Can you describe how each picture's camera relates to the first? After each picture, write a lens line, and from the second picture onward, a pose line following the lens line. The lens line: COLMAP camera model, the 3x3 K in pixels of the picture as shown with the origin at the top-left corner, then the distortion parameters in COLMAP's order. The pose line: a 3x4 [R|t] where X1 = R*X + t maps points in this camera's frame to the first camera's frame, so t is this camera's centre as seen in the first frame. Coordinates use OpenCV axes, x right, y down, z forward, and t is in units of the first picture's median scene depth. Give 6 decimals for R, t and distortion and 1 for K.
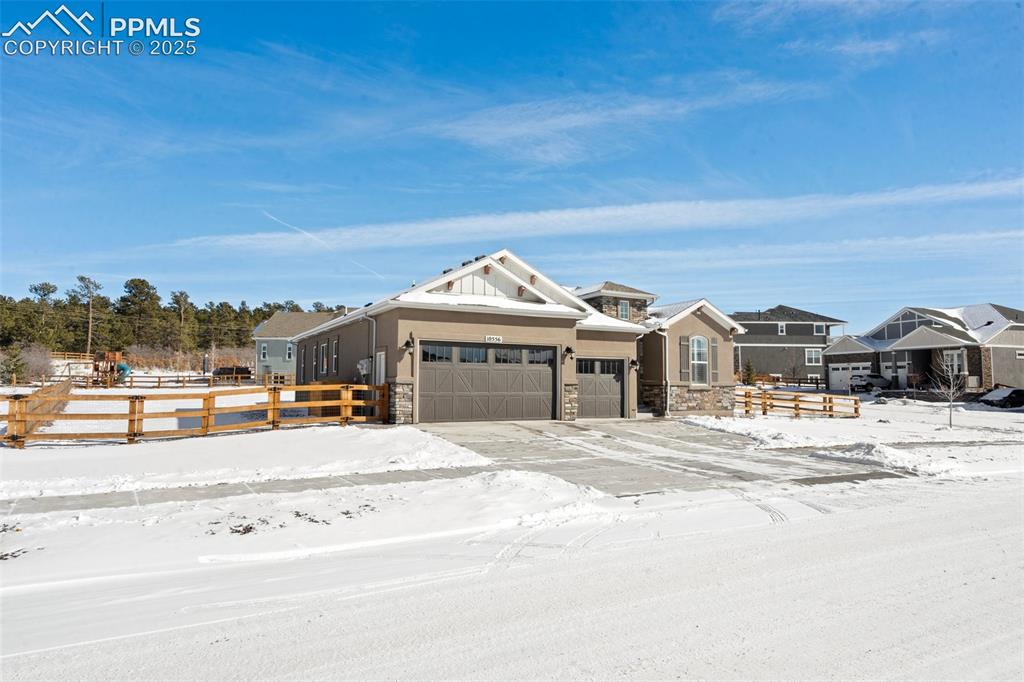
lens RADIAL K [[636.4, 0, 510.3], [0, 636.4, 328.0], [0, 0, 1]] dist [0.004568, 0.000910]
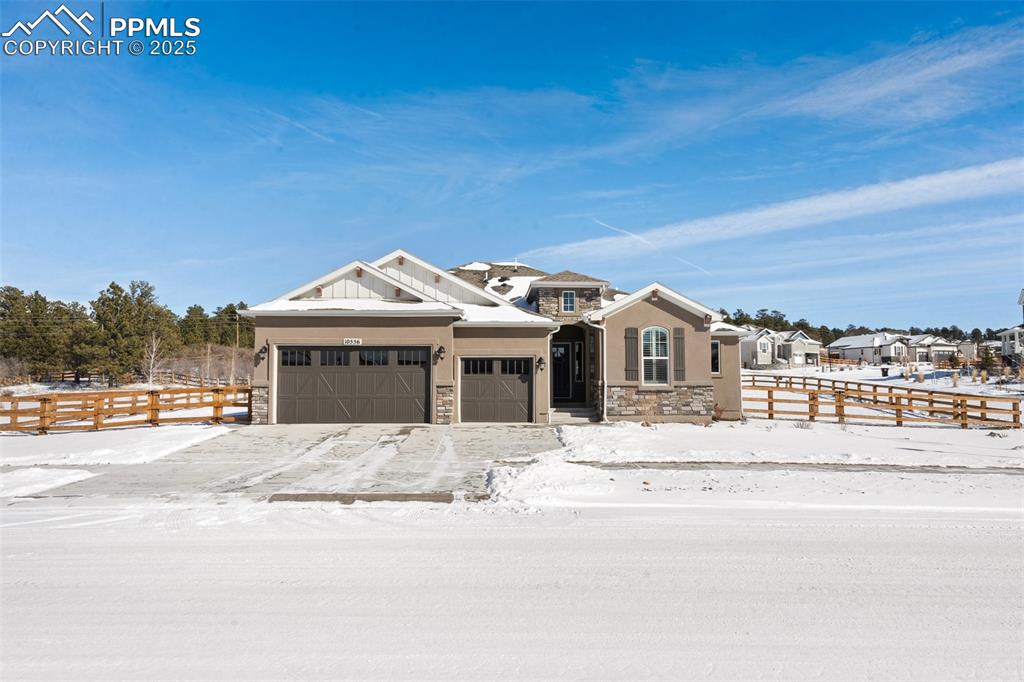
lens RADIAL K [[648.3, 0, 512.0], [0, 648.3, 341.0], [0, 0, 1]] dist [-0.000319, 0.000067]
pose [[0.894944, -0.037293, -0.444618, 0.563513], [0.047291, 0.998816, 0.011414, 0.014115], [0.443666, -0.031241, 0.895648, 0.167756]]
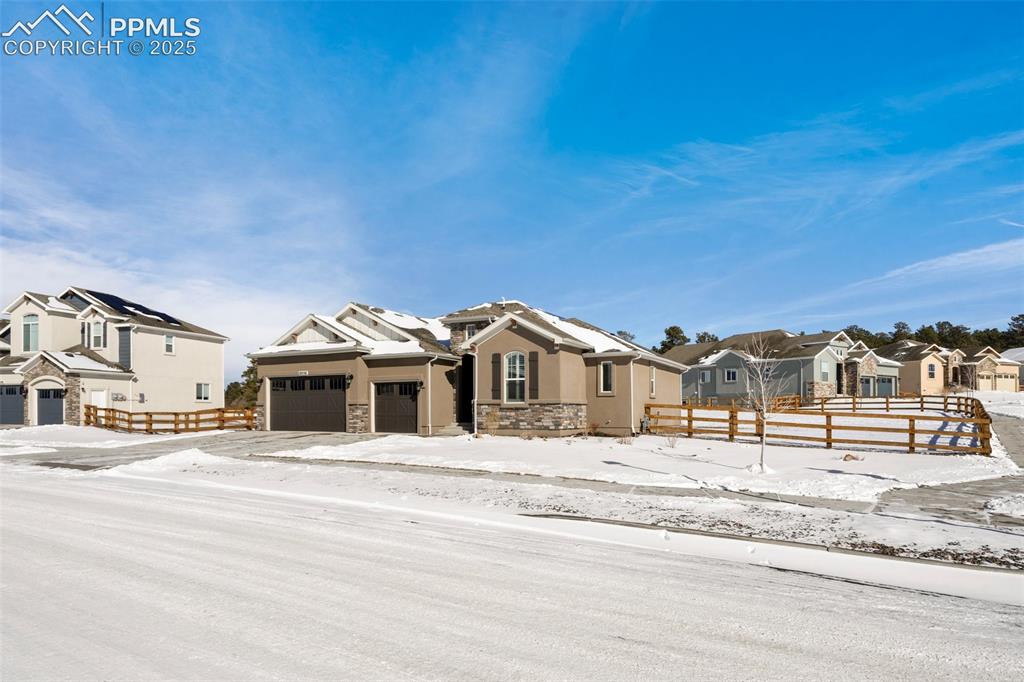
lens RADIAL K [[653.7, 0, 512.0], [0, 653.7, 341.0], [0, 0, 1]] dist [0.000193, 0.000318]
pose [[0.543736, -0.107407, -0.832355, 1.236182], [0.073602, 0.994058, -0.080193, 0.083397], [0.836023, -0.017660, 0.548411, 0.509782]]
